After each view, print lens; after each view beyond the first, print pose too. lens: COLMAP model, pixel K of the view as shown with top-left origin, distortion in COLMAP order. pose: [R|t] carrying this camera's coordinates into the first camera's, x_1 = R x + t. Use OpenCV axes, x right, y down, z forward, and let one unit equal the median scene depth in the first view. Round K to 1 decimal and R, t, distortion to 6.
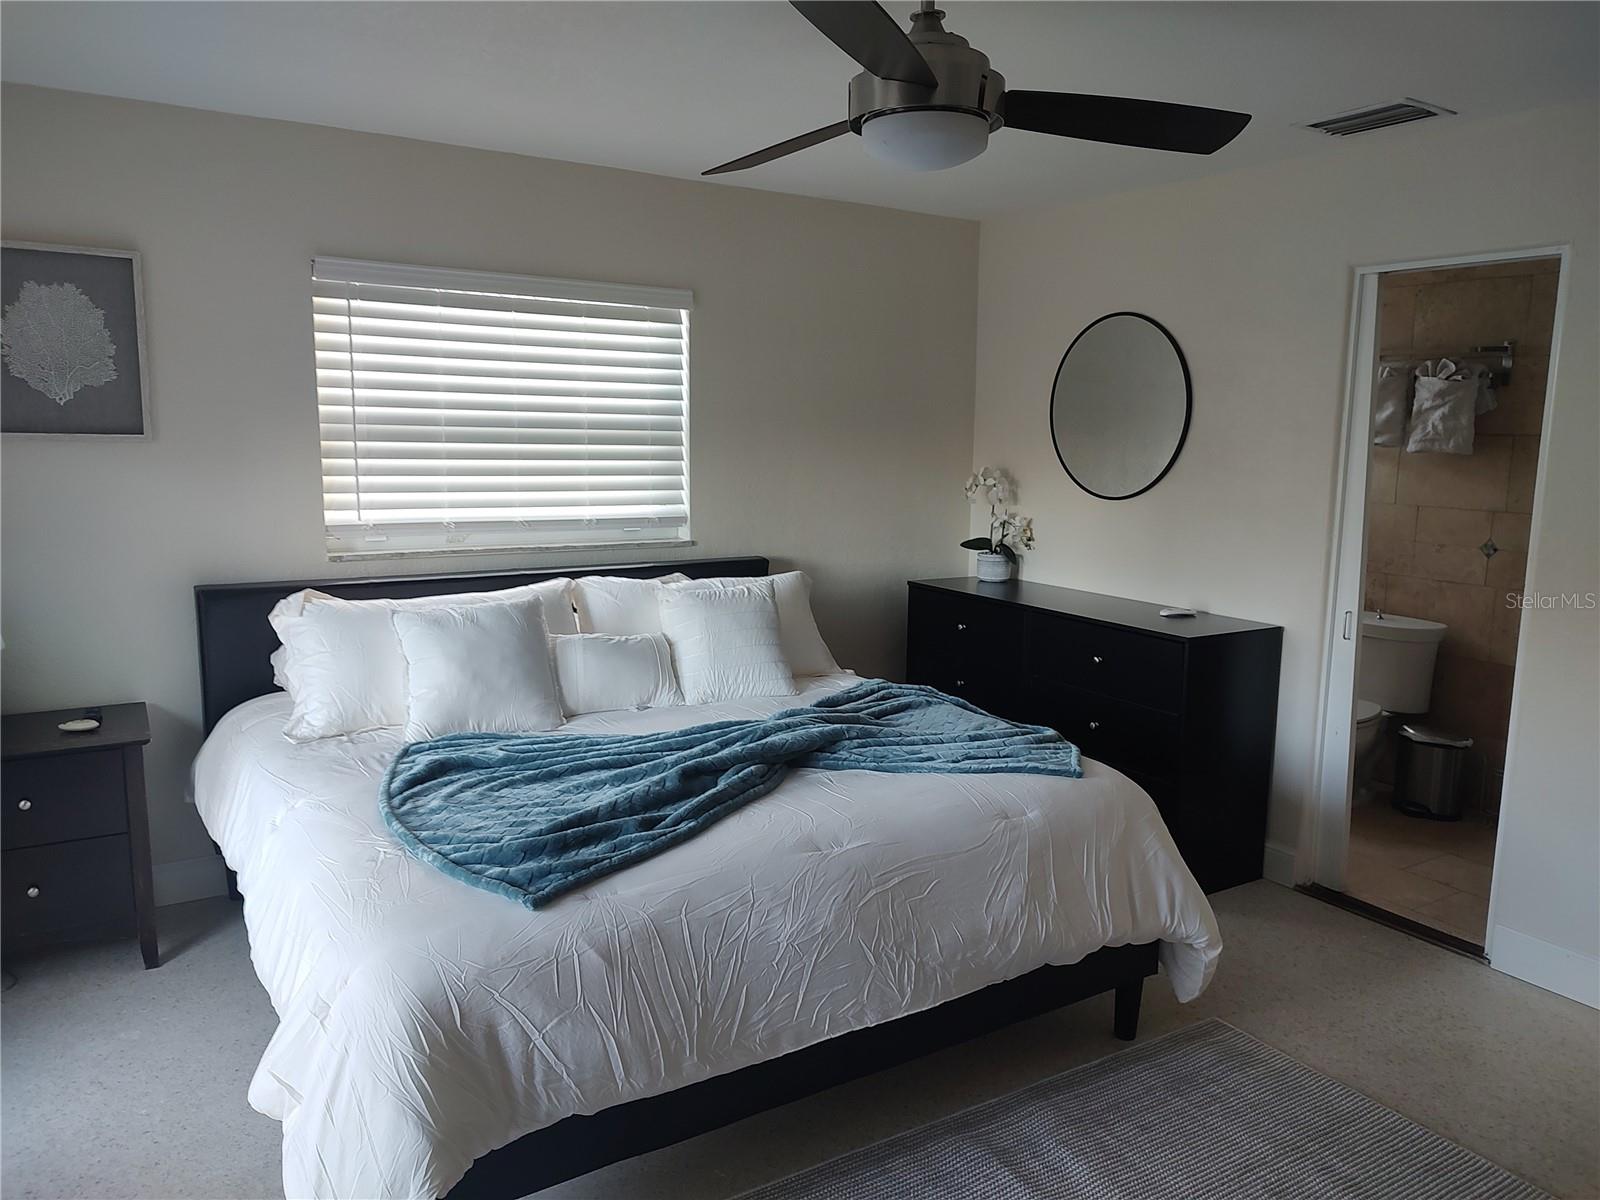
lens RADIAL K [[1138.2, 0, 809.9], [0, 1138.2, 602.3], [0, 0, 1]] dist [0.050022, -0.069854]
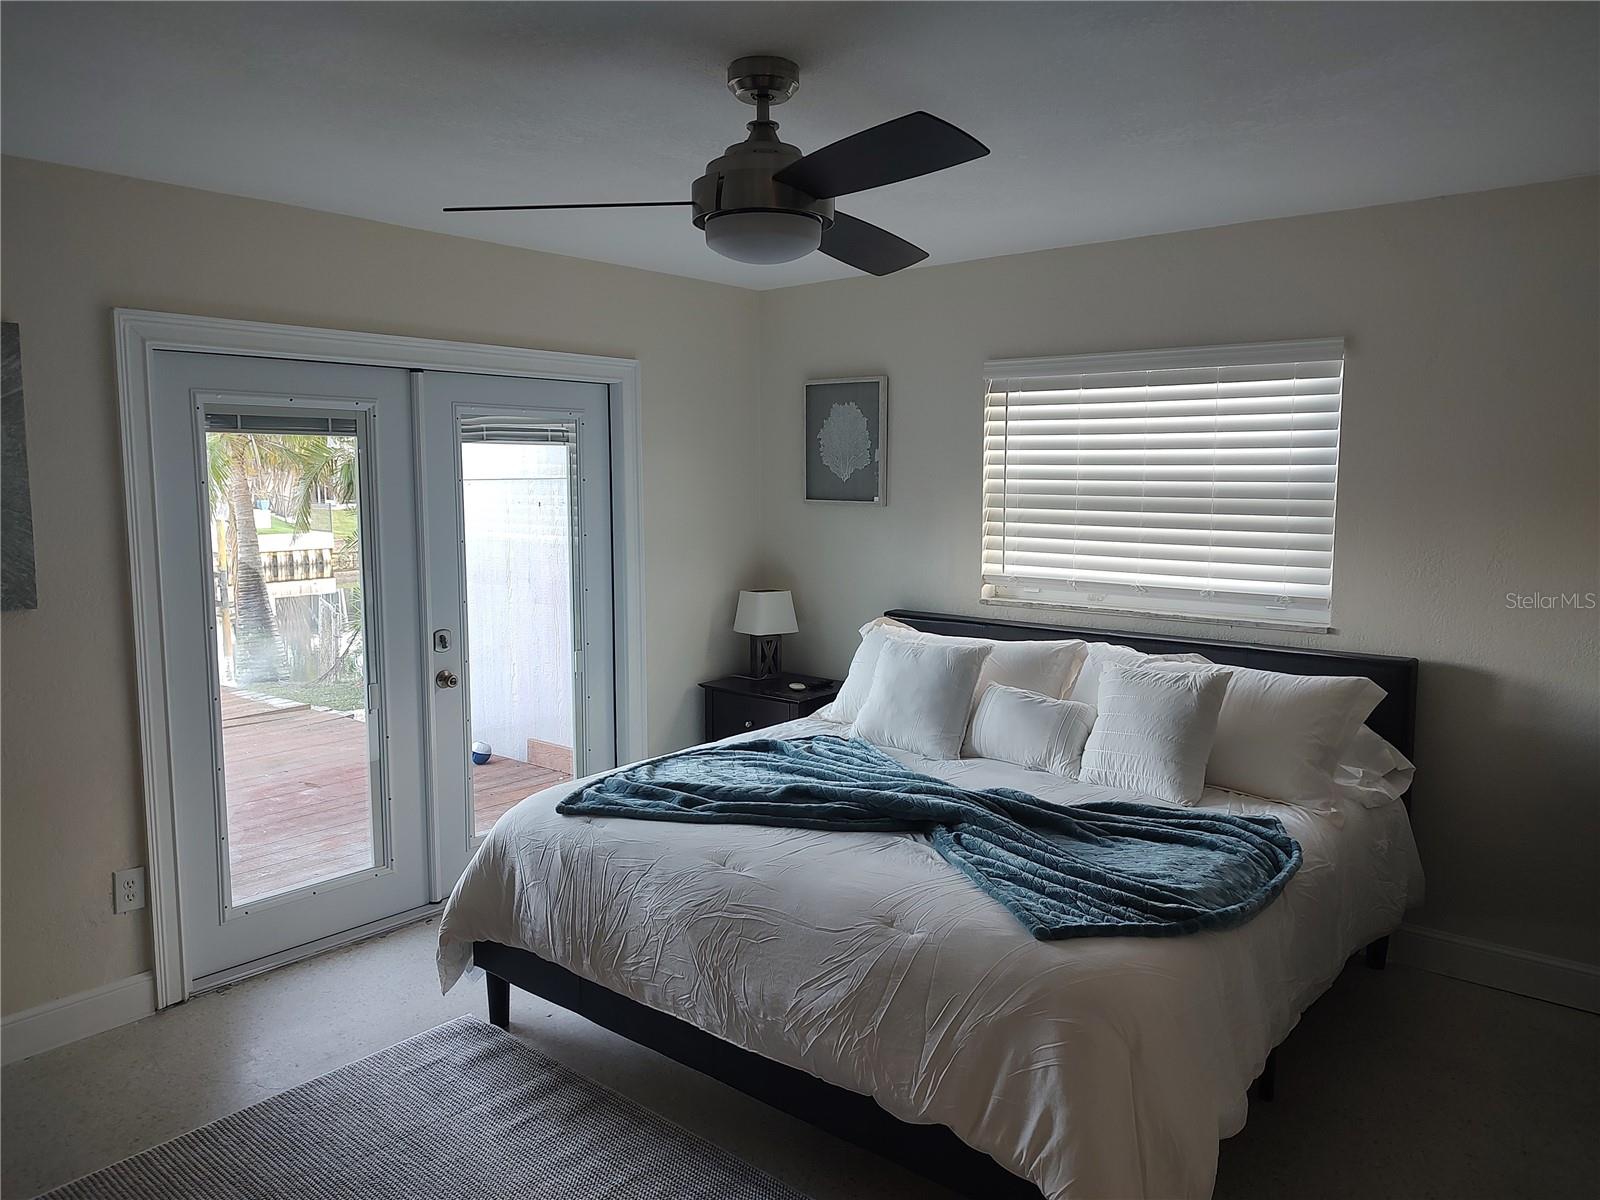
lens RADIAL K [[1138.2, 0, 809.9], [0, 1138.2, 602.3], [0, 0, 1]] dist [0.050022, -0.069854]
pose [[0.314655, 0.093082, -0.944631, 0.750725], [-0.142877, 0.988486, 0.049811, -0.078113], [0.938391, 0.119293, 0.324331, 0.462031]]
